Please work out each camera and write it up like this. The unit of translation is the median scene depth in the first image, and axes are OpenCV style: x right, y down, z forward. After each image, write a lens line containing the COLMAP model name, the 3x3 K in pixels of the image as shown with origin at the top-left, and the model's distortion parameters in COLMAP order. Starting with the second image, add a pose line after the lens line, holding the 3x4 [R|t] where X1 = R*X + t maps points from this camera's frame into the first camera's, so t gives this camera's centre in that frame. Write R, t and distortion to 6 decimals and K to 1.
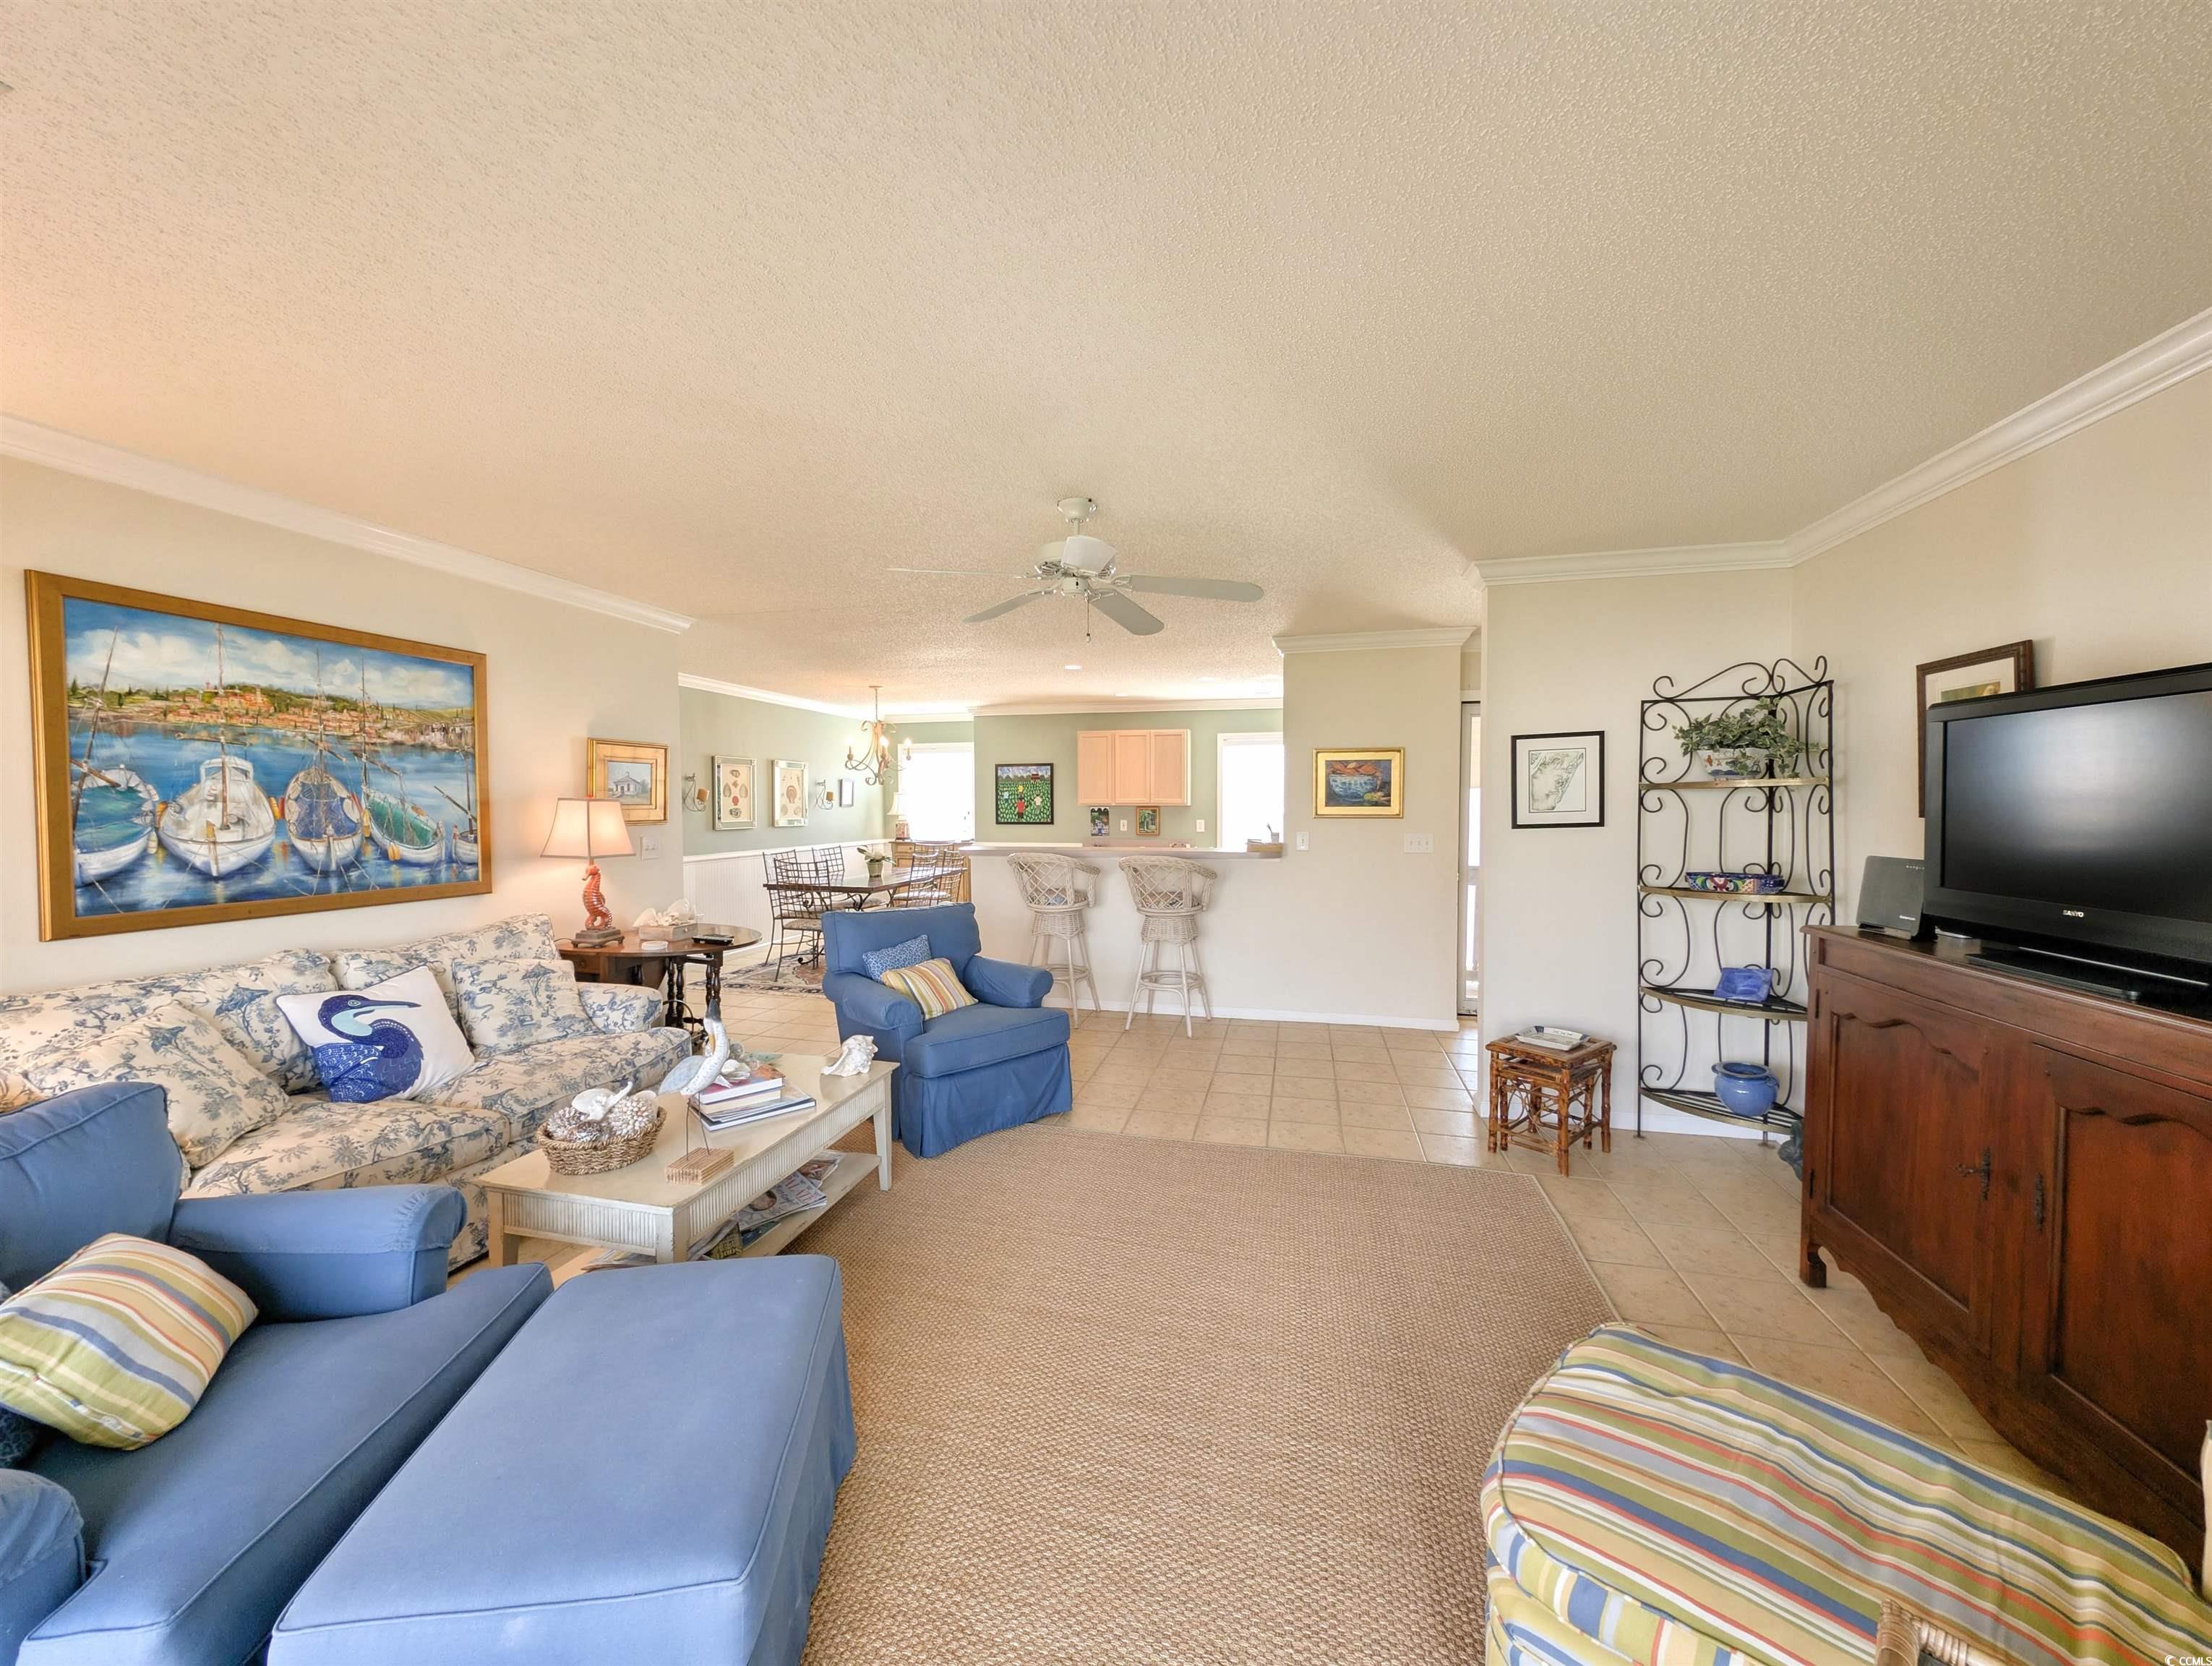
lens RADIAL K [[843.5, 0, 1092.1], [0, 843.5, 849.1], [0, 0, 1]] dist [0.006691, -0.002047]
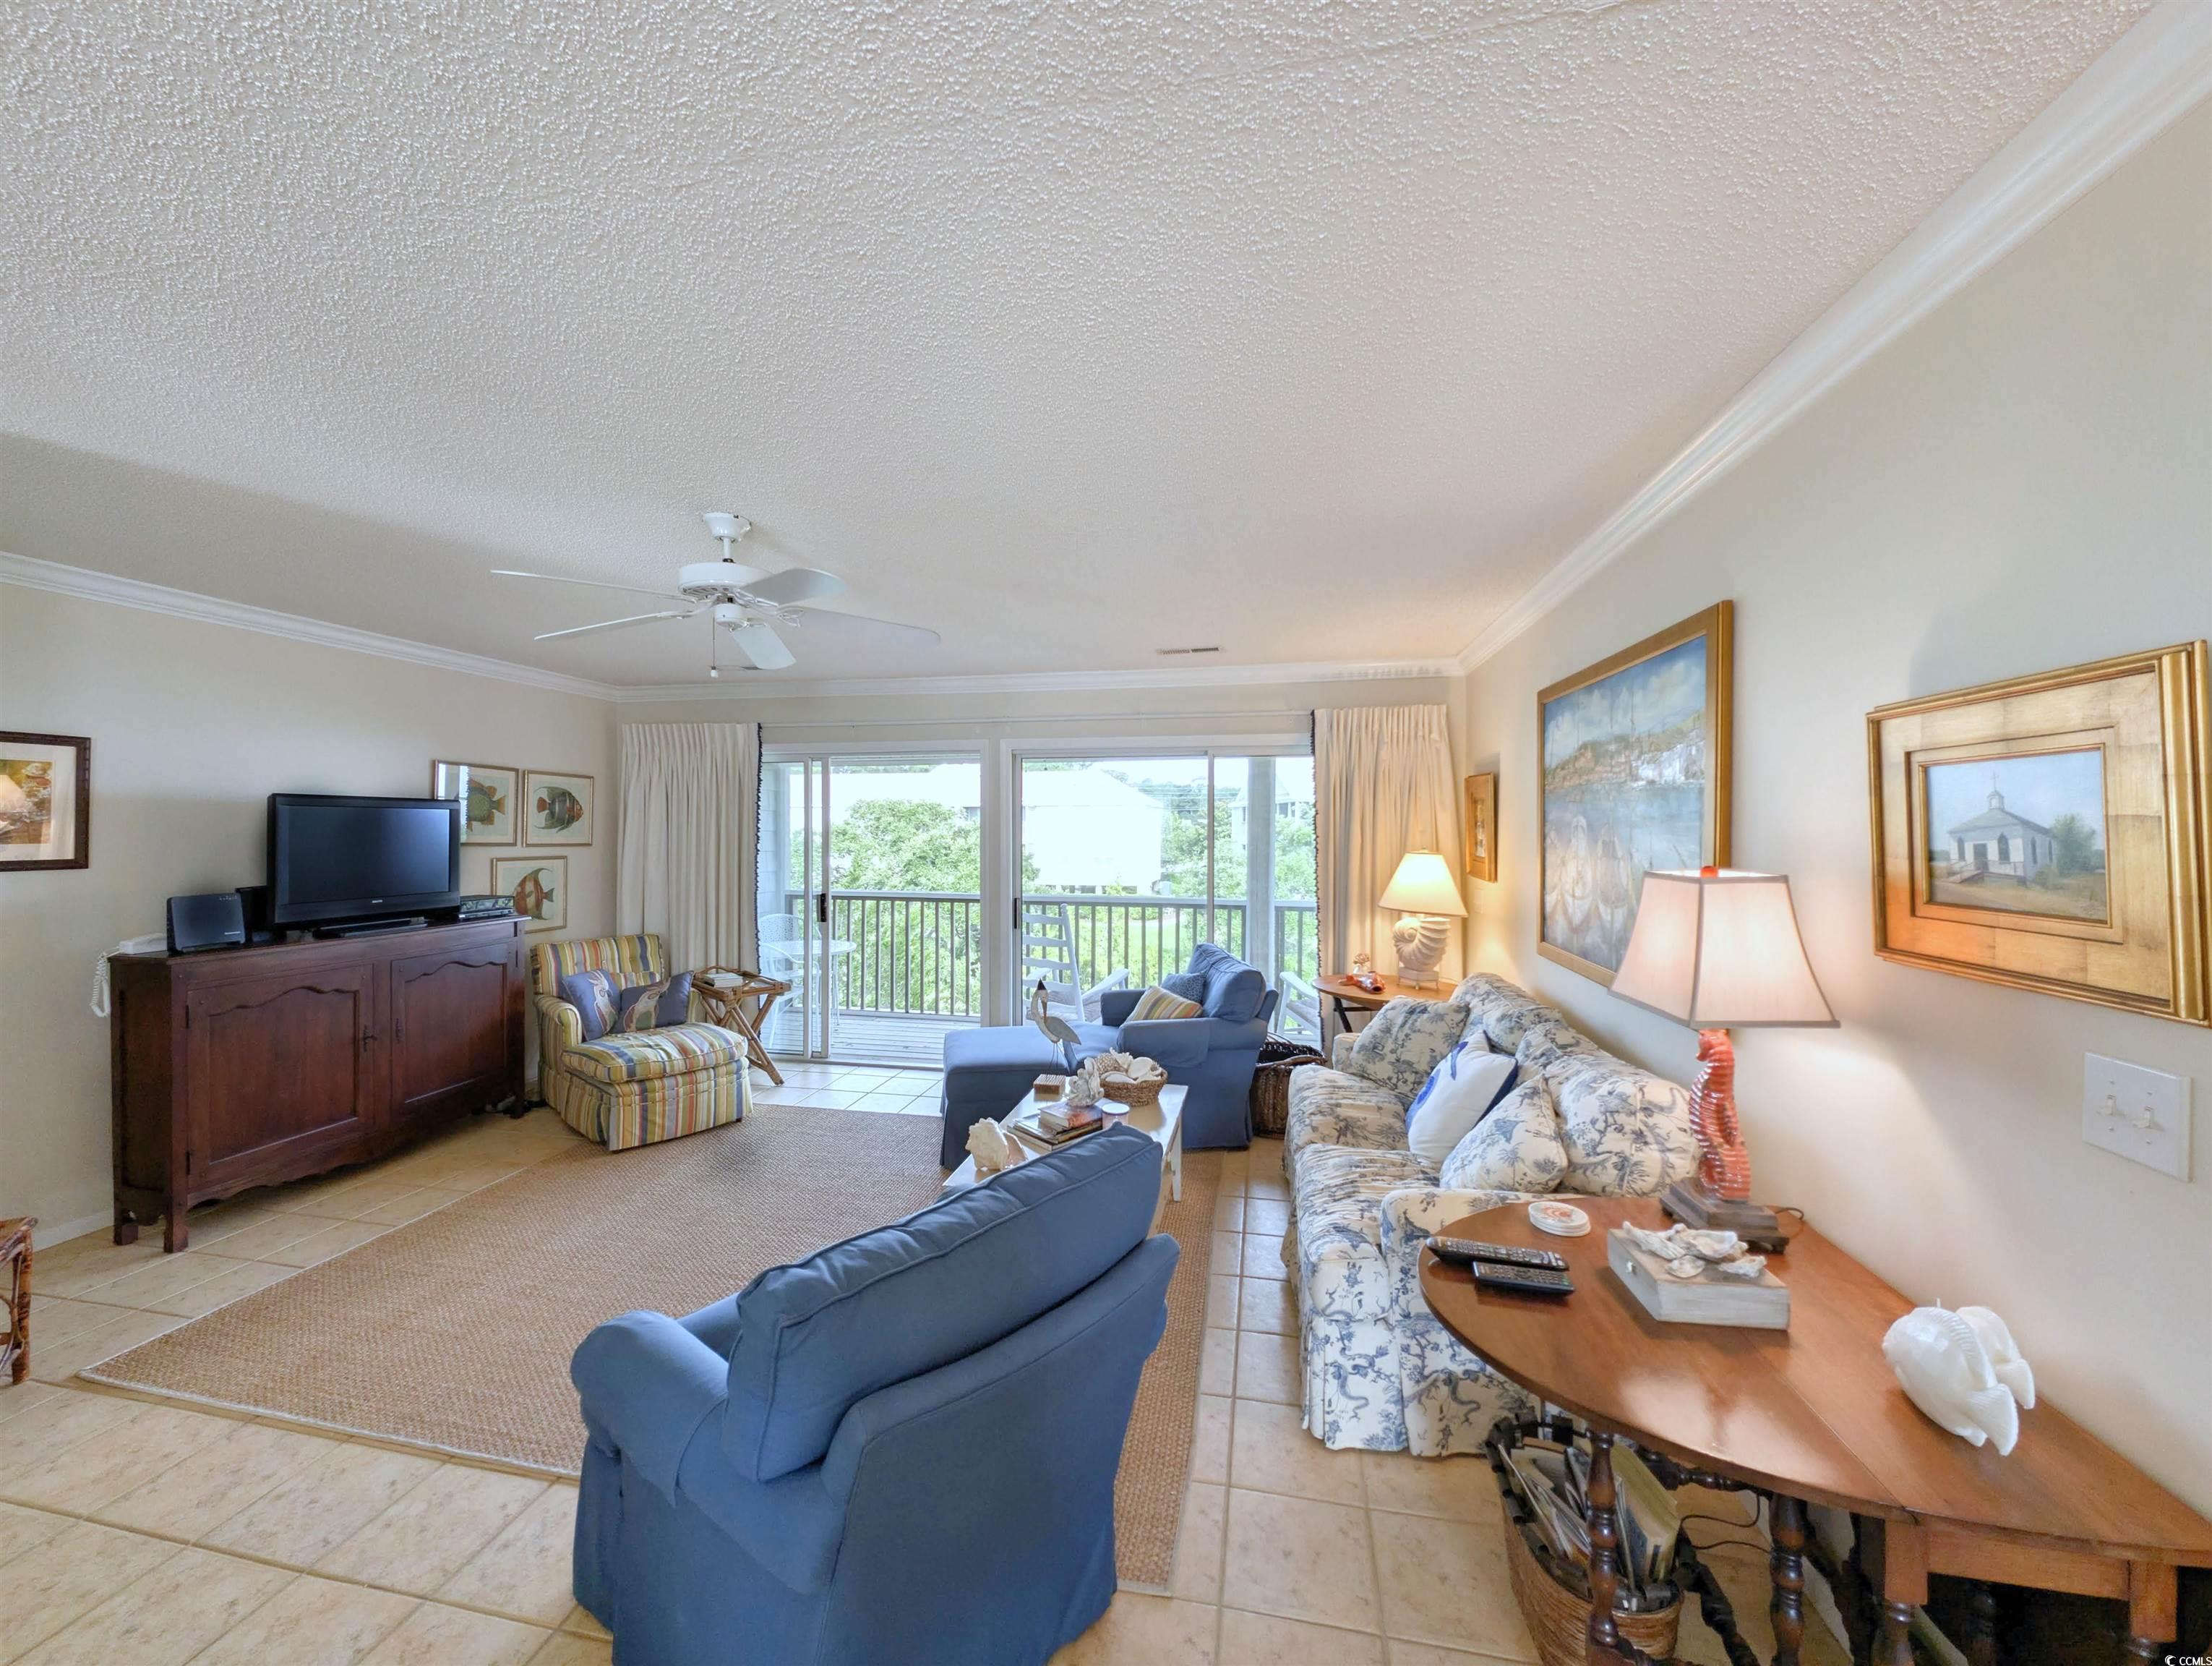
lens RADIAL K [[843.5, 0, 1093.7], [0, 843.5, 829.2], [0, 0, 1]] dist [0.006691, -0.002047]
pose [[-0.999098, 0.000043, -0.042461, -0.299179], [-0.002386, 0.998364, 0.057133, -0.118086], [0.042394, 0.057183, -0.997463, 1.581242]]
